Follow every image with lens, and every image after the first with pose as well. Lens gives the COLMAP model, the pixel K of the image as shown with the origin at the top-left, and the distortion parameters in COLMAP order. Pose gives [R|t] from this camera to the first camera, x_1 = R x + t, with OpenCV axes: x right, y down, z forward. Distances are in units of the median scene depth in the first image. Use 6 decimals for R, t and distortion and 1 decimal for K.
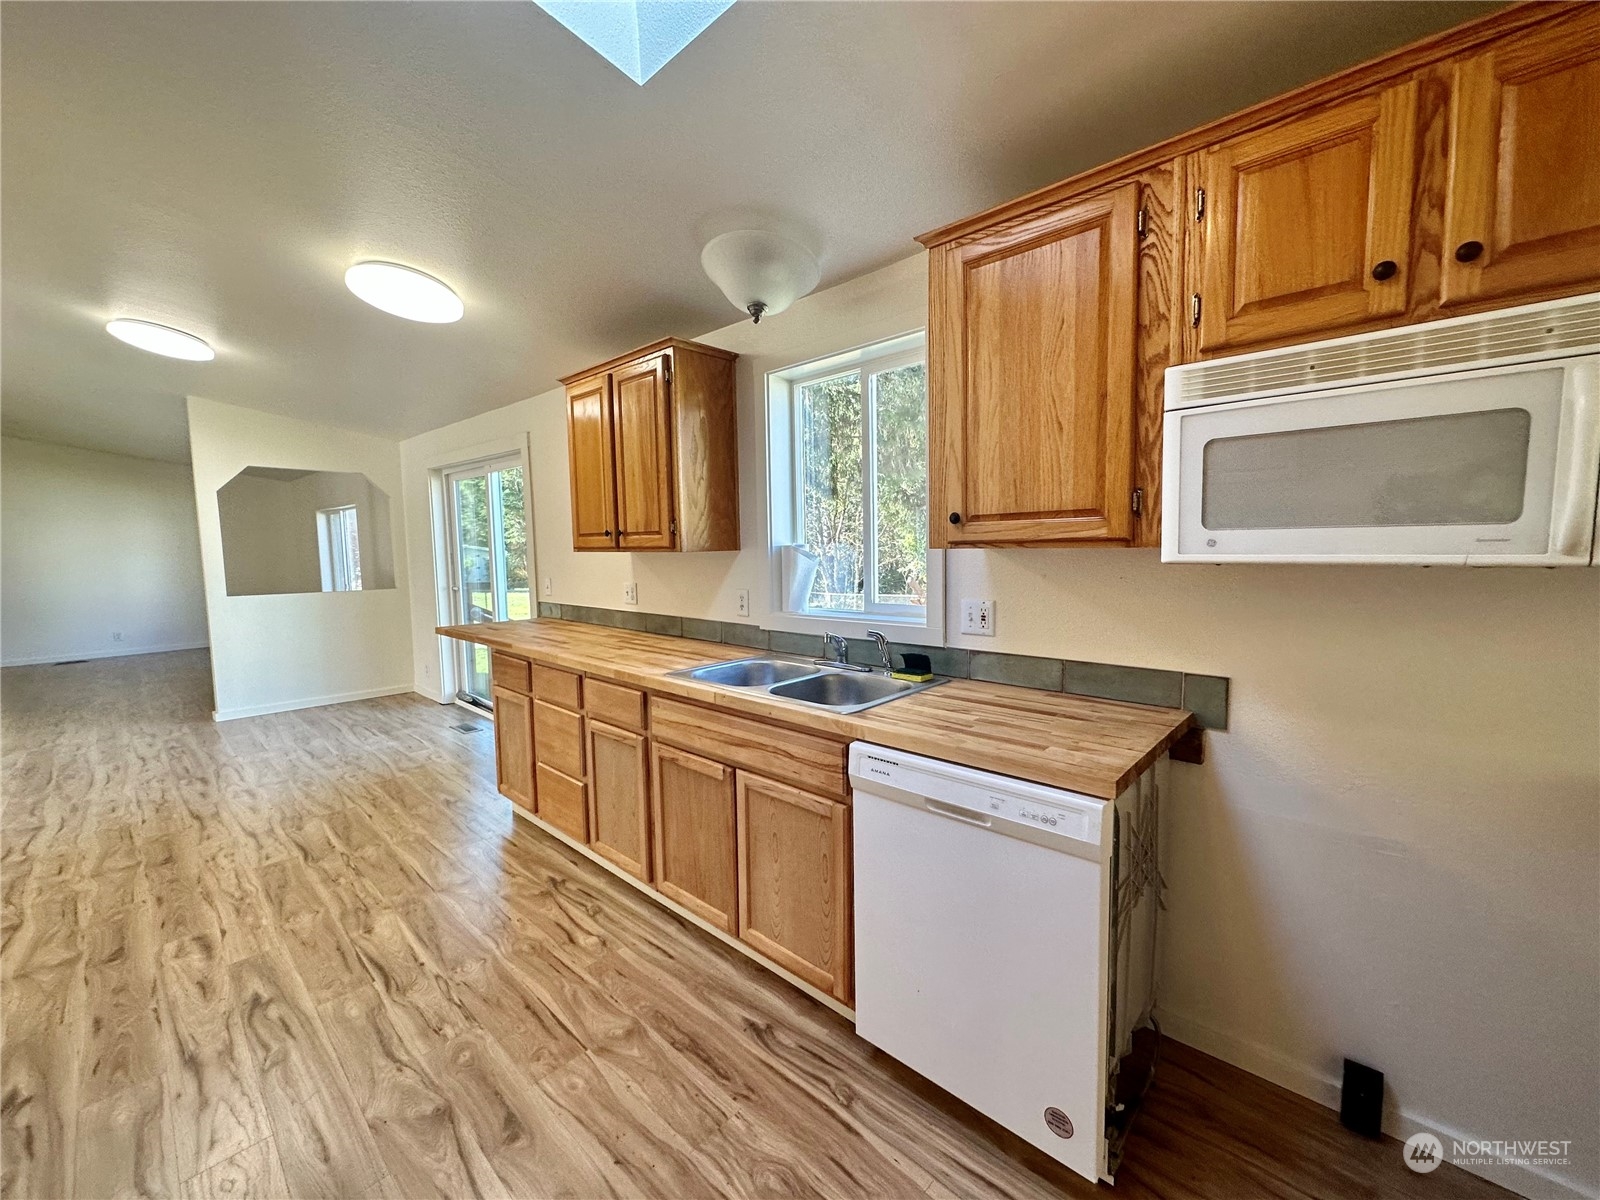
lens RADIAL K [[638.9, 0, 800.0], [0, 638.9, 600.0], [0, 0, 1]] dist [-0.001066, 0.000145]
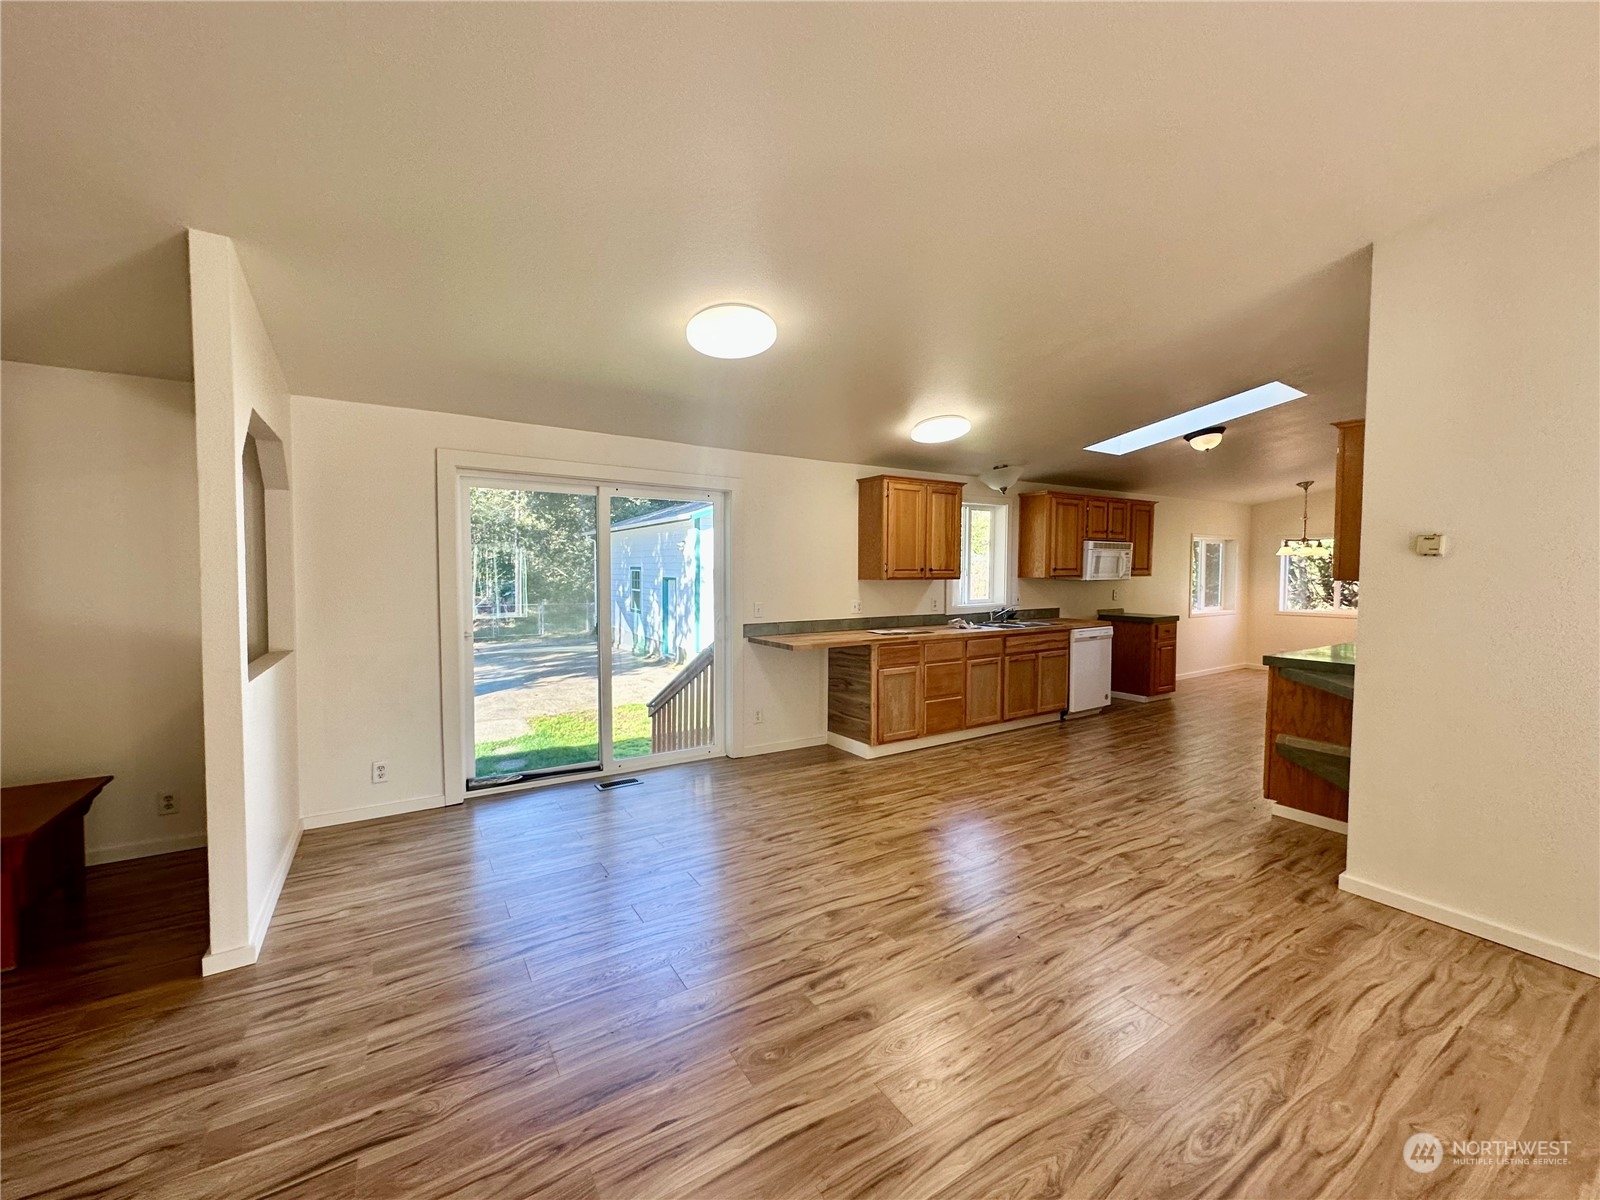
lens RADIAL K [[637.0, 0, 800.0], [0, 637.0, 600.0], [0, 0, 1]] dist [-0.003422, -0.000246]
pose [[0.259404, -0.032212, 0.965232, -2.728952], [0.082022, 0.996567, 0.011214, -0.083399], [-0.962280, 0.076261, 0.261156, 1.088438]]
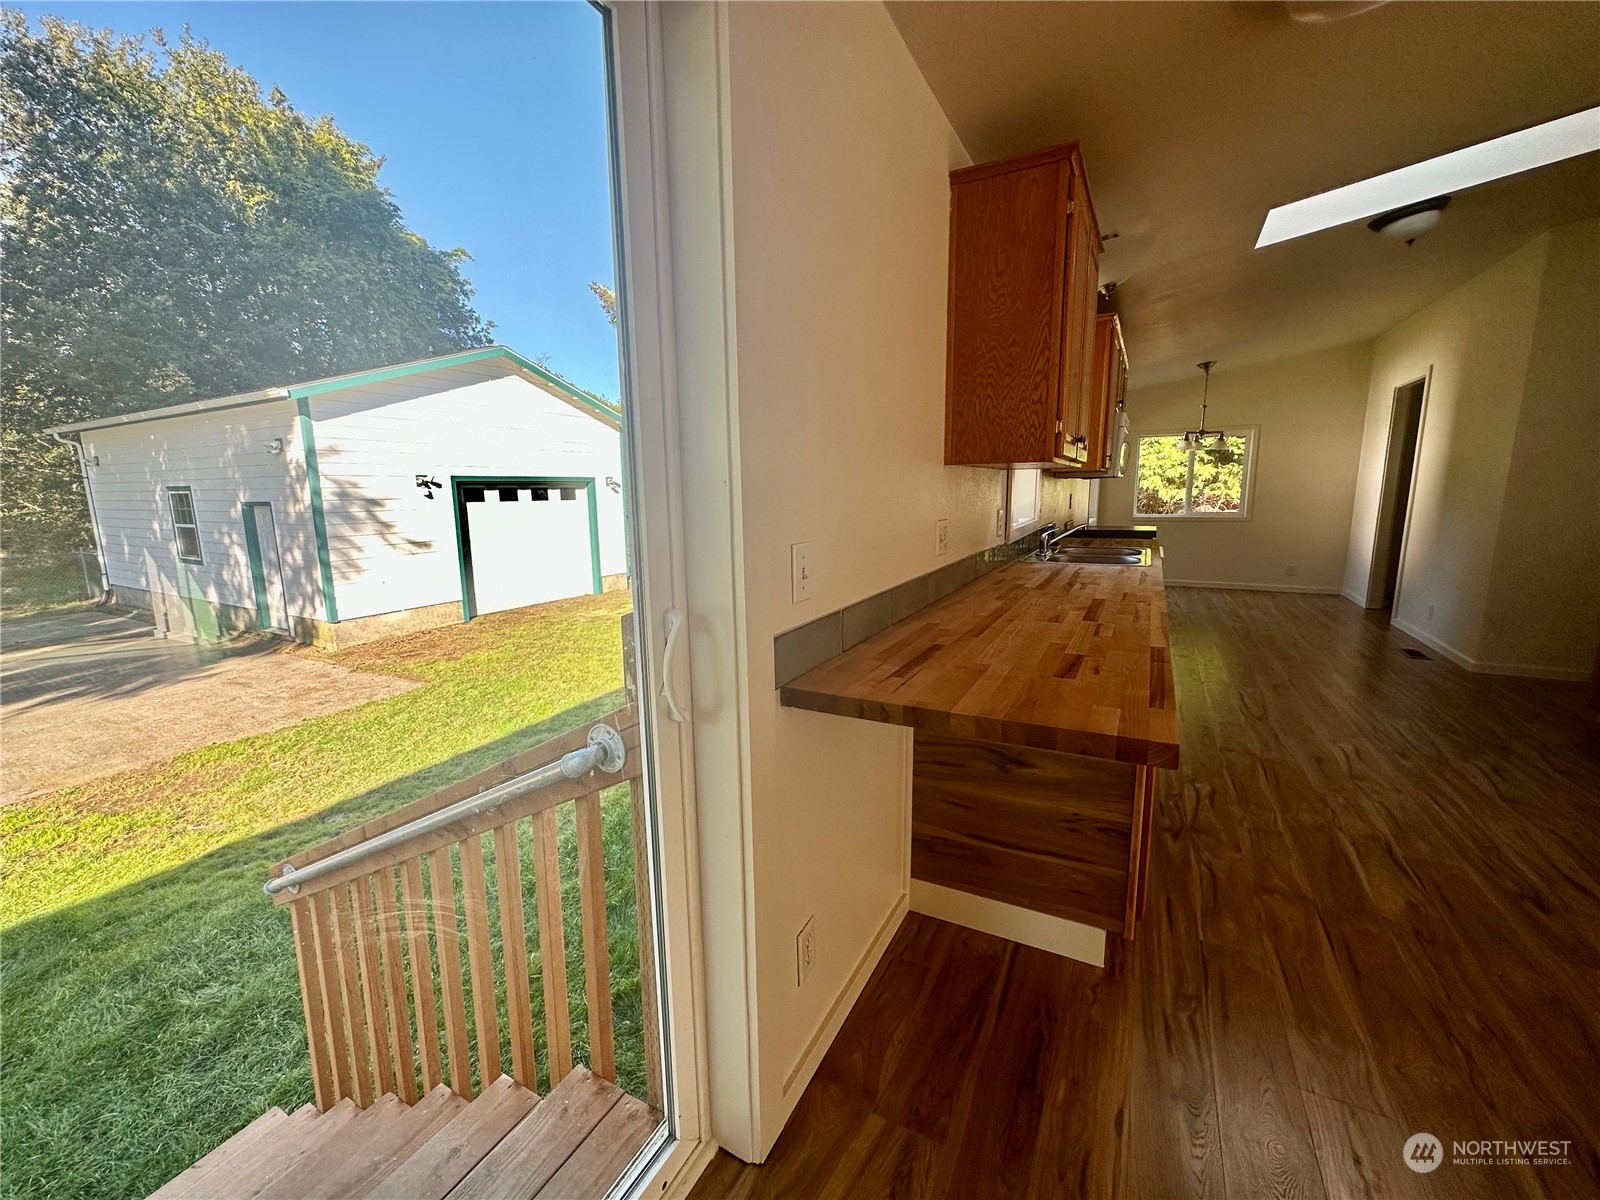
lens RADIAL K [[637.0, 0, 800.0], [0, 637.0, 600.0], [0, 0, 1]] dist [-0.003422, -0.000246]
pose [[-0.243830, -0.148802, 0.958335, -1.222489], [0.108396, 0.977786, 0.179402, -0.112466], [-0.963741, 0.147623, -0.222283, 1.908153]]
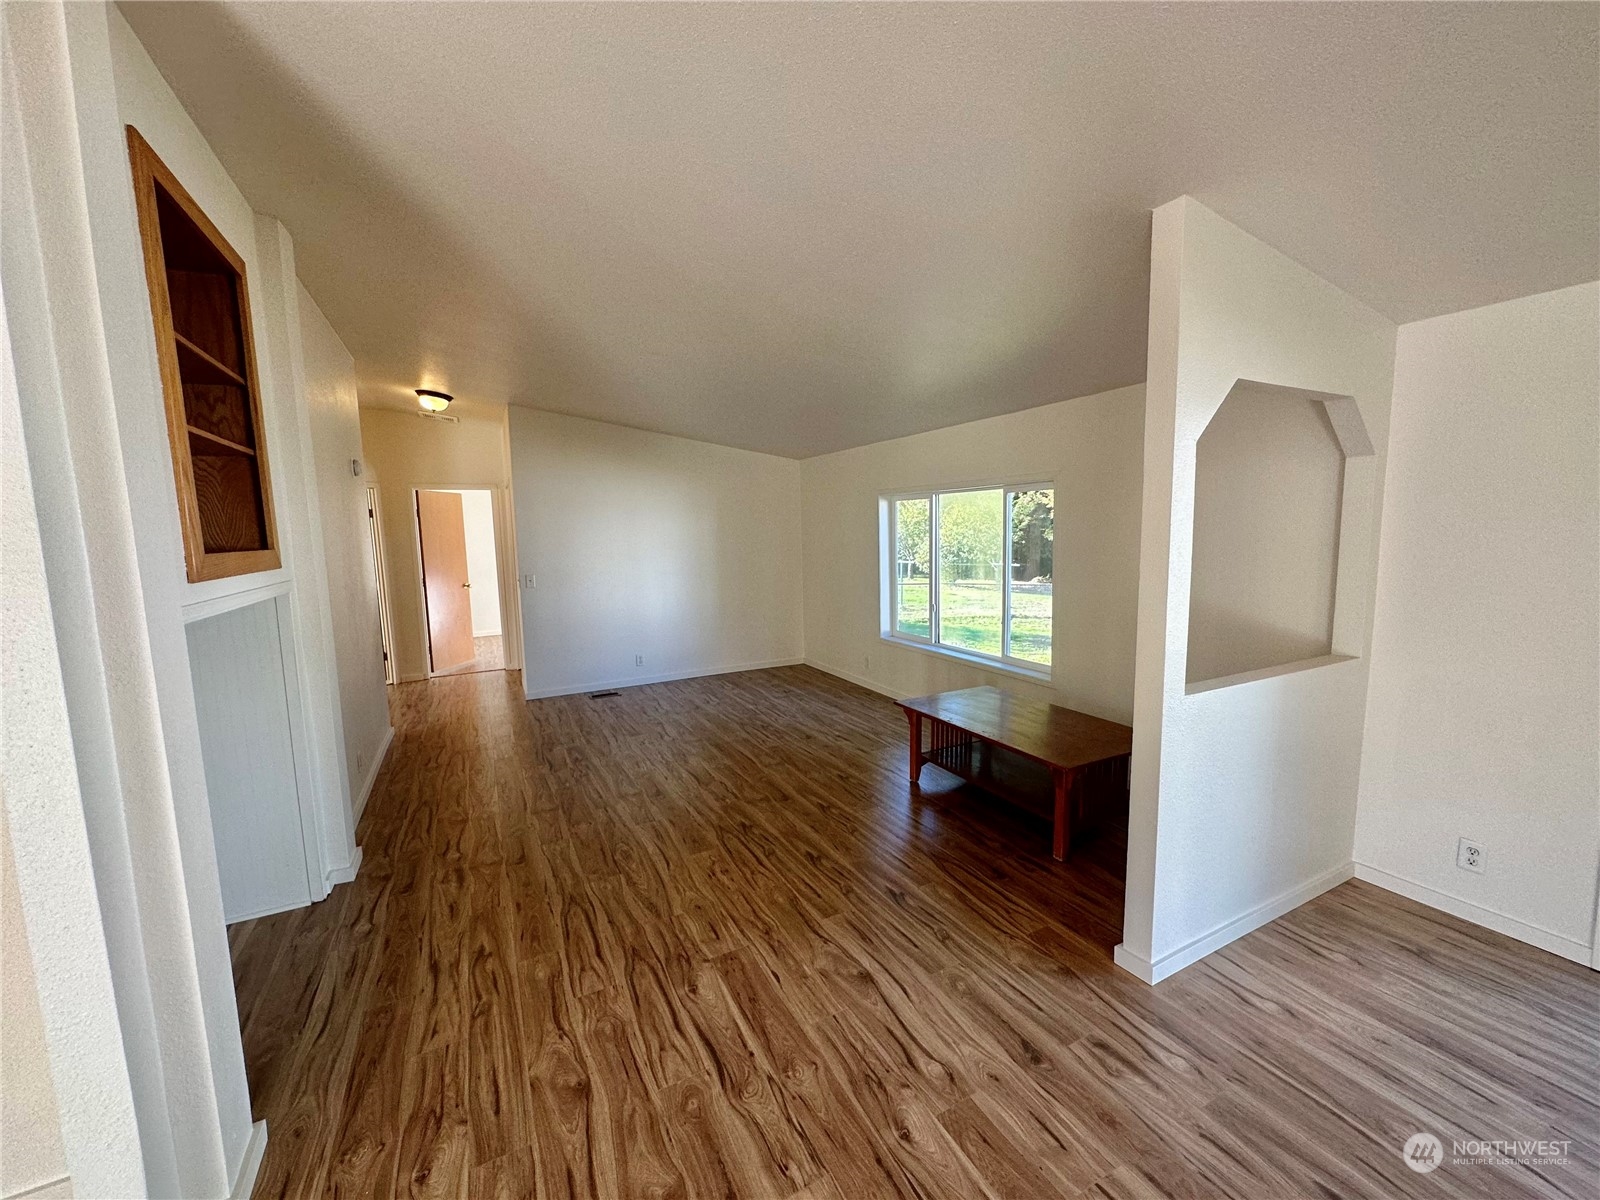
lens RADIAL K [[637.0, 0, 800.0], [0, 637.0, 600.0], [0, 0, 1]] dist [-0.003422, -0.000246]
pose [[0.939424, 0.028086, -0.341604, -2.198436], [-0.019072, 0.999376, 0.029720, -0.167306], [0.342226, -0.021404, 0.939374, 1.155302]]
